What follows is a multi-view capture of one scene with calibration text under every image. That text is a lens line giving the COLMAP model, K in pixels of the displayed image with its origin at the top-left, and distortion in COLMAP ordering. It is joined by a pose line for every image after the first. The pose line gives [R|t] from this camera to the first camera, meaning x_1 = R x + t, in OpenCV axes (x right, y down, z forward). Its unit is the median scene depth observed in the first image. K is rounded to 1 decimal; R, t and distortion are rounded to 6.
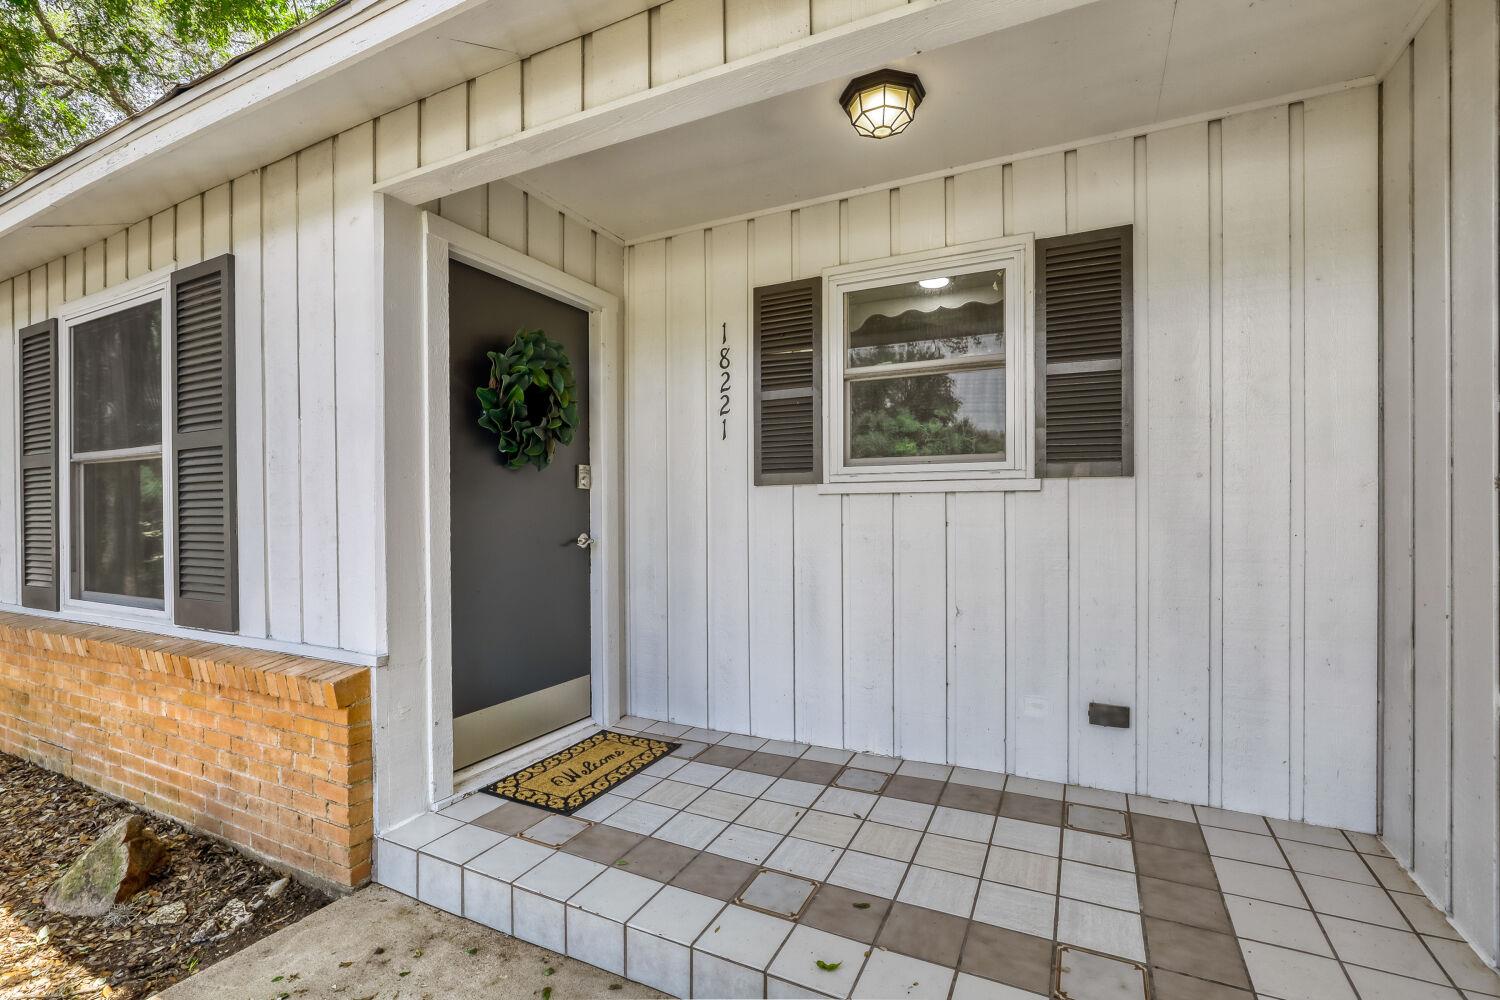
lens RADIAL K [[688.2, 0, 752.5], [0, 688.2, 502.3], [0, 0, 1]] dist [-0.021660, 0.003407]
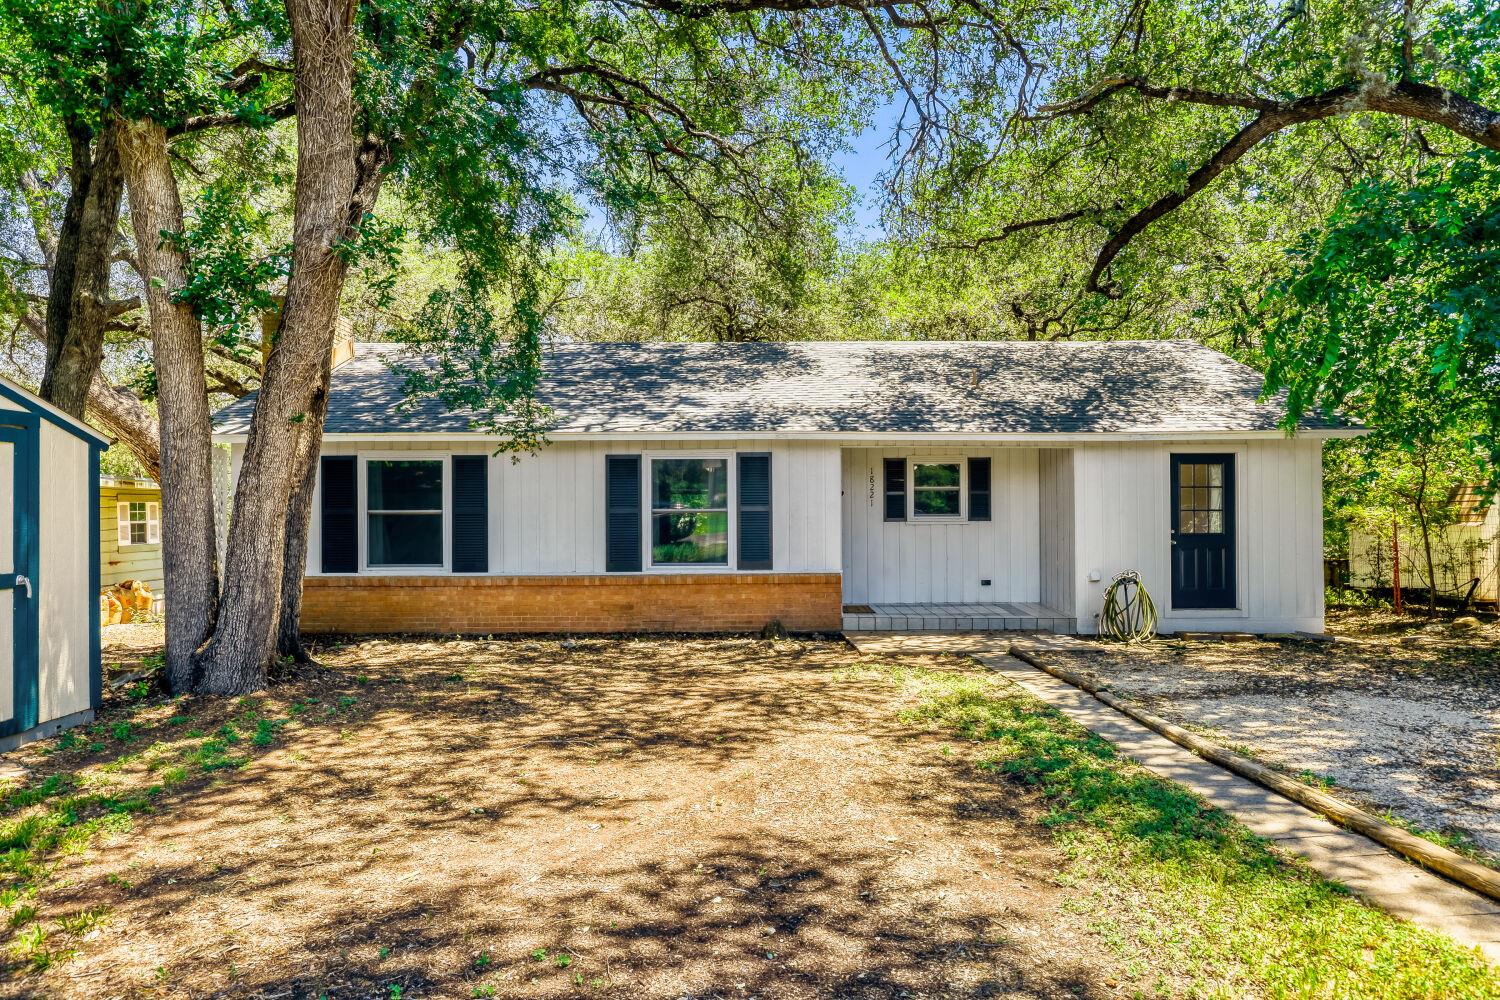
lens RADIAL K [[913.9, 0, 745.9], [0, 913.9, 506.3], [0, 0, 1]] dist [-0.001780, 0.000696]
pose [[0.884947, 0.005947, 0.465654, -2.647100], [0.001763, 0.999869, -0.016120, -0.032297], [-0.465688, 0.015086, 0.884820, -2.529216]]
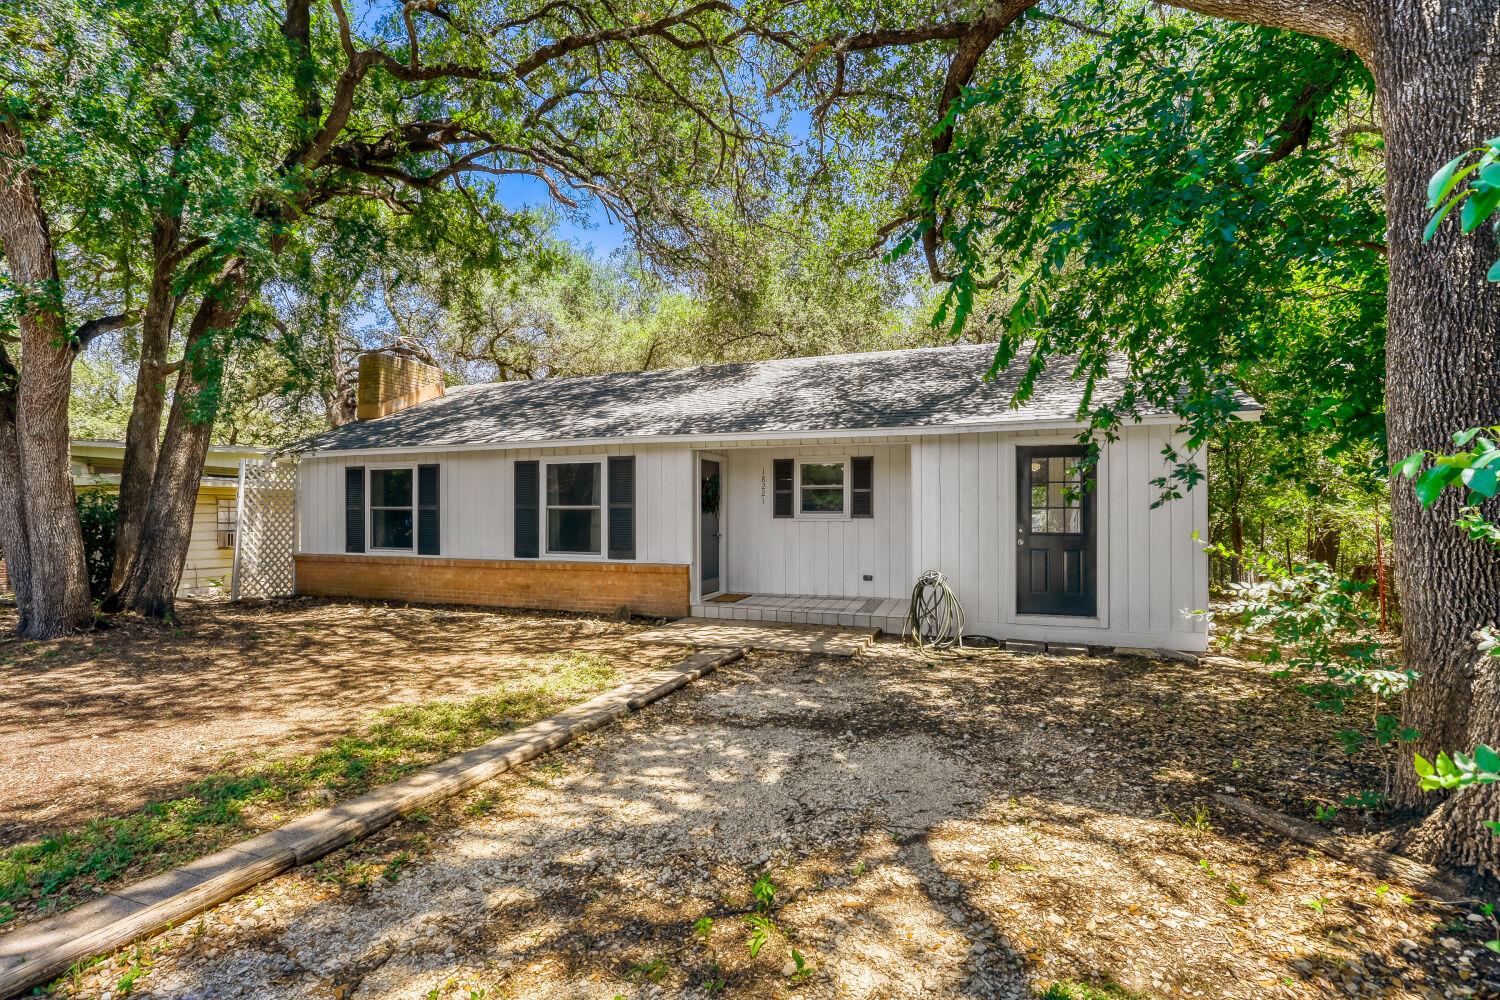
lens RADIAL K [[688.2, 0, 750.3], [0, 688.2, 503.1], [0, 0, 1]] dist [-0.021660, 0.003407]
pose [[0.991205, 0.010543, 0.131914, -0.589642], [-0.007125, 0.999627, -0.026357, -0.012044], [-0.132143, 0.025185, 0.990911, -2.472762]]
